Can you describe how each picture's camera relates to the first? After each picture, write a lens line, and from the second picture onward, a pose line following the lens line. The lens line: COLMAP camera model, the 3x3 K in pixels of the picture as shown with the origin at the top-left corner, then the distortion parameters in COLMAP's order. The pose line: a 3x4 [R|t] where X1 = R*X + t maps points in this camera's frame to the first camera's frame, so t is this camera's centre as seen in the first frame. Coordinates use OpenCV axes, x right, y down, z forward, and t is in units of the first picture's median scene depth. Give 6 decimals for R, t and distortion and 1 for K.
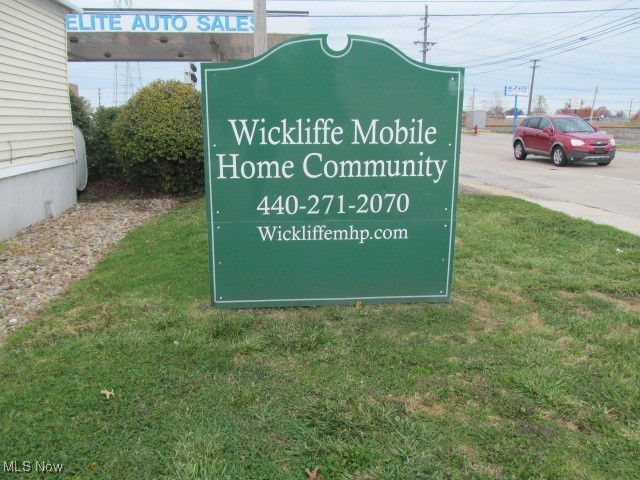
lens RADIAL K [[525.6, 0, 321.4], [0, 525.6, 241.1], [0, 0, 1]] dist [-0.078235, 0.013528]
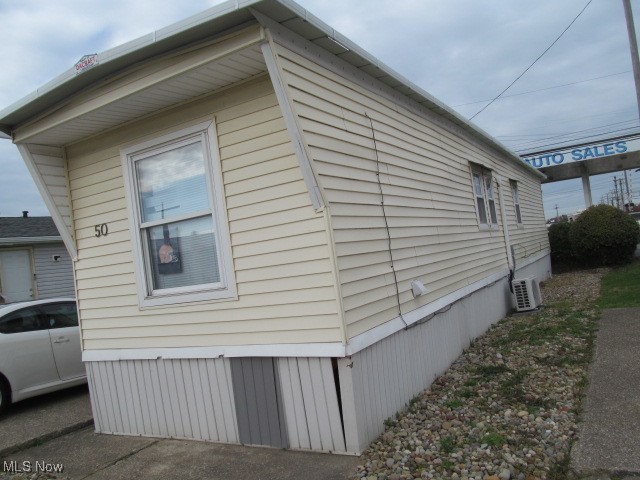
lens RADIAL K [[525.6, 0, 323.4], [0, 525.6, 242.9], [0, 0, 1]] dist [-0.078235, 0.013528]
pose [[0.801668, -0.128816, -0.583725, -0.006998], [0.000049, 0.976519, -0.215431, 0.086416], [0.597769, 0.172676, 0.782850, -0.394991]]
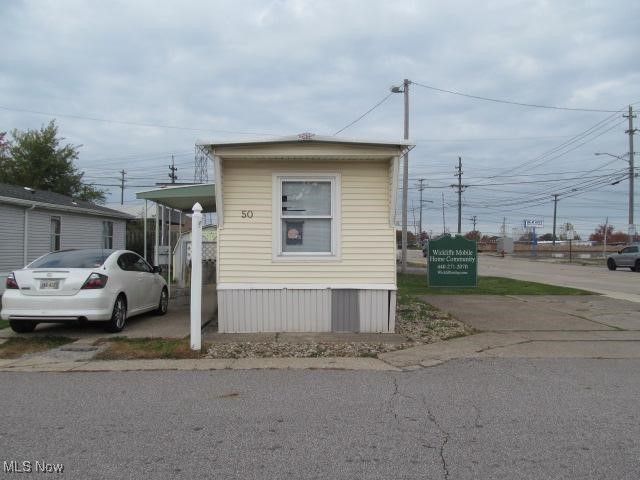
lens RADIAL K [[527.5, 0, 318.5], [0, 527.5, 240.4], [0, 0, 1]] dist [-0.014045, -0.000978]
pose [[0.997435, -0.003274, -0.071500, -0.153939], [-0.013720, 0.971685, -0.235880, 0.154087], [0.070248, 0.236256, 0.969148, -0.695843]]
